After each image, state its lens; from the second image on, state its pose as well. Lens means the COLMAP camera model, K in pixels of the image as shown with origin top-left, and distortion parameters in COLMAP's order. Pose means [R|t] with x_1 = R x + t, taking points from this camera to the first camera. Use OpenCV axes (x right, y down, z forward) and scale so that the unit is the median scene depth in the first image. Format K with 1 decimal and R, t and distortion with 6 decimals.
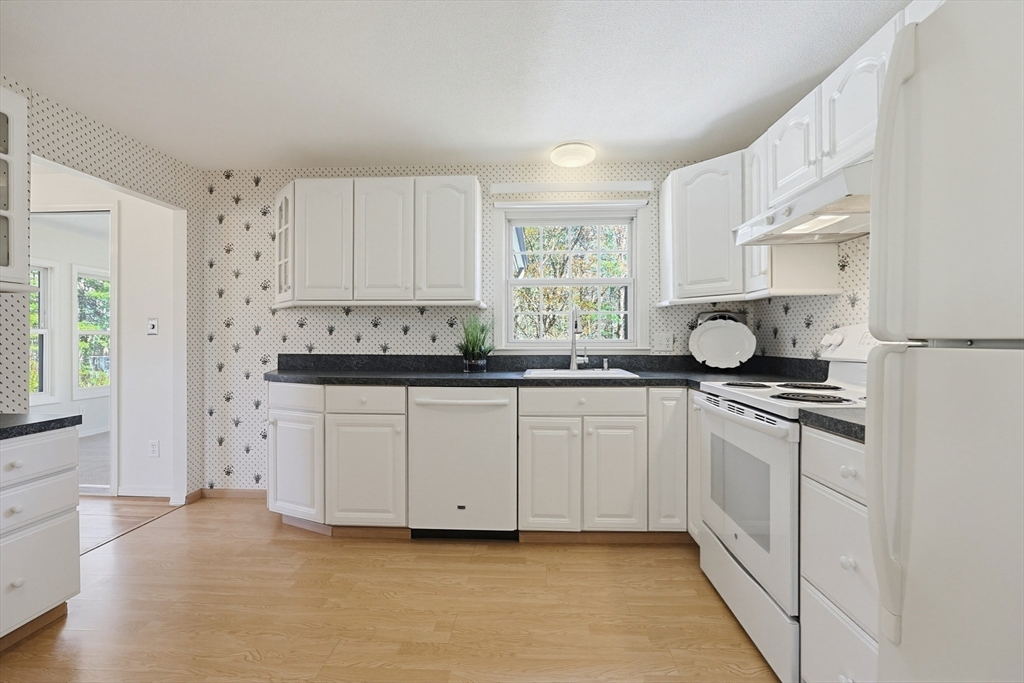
lens RADIAL K [[440.9, 0, 512.0], [0, 440.9, 341.5], [0, 0, 1]] dist [0.001269, -0.000037]
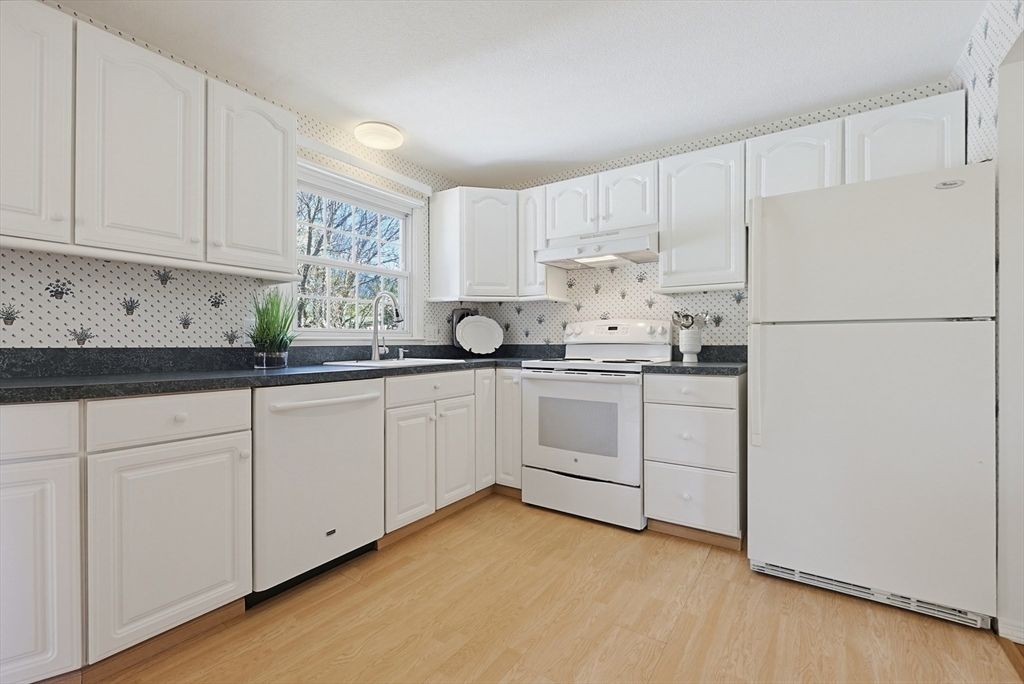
lens RADIAL K [[450.6, 0, 512.0], [0, 450.6, 342.0], [0, 0, 1]] dist [0.001047, 0.000047]
pose [[0.506583, 0.001595, 0.862190, -0.548639], [0.006048, 0.999967, -0.005403, 0.031100], [-0.862170, 0.007952, 0.506557, 0.252447]]
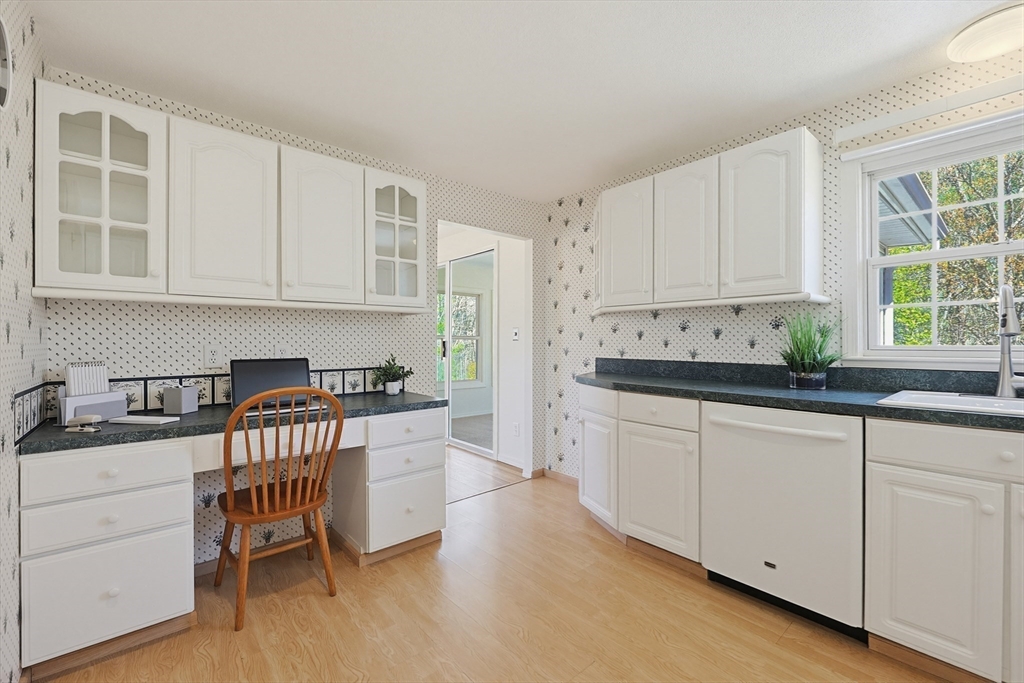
lens RADIAL K [[433.7, 0, 512.0], [0, 433.7, 341.5], [0, 0, 1]] dist [-0.000996, -0.000147]
pose [[0.695326, -0.002538, -0.718690, 0.097059], [-0.000938, 0.999990, -0.004439, -0.007108], [0.718694, 0.003761, 0.695316, 0.128314]]
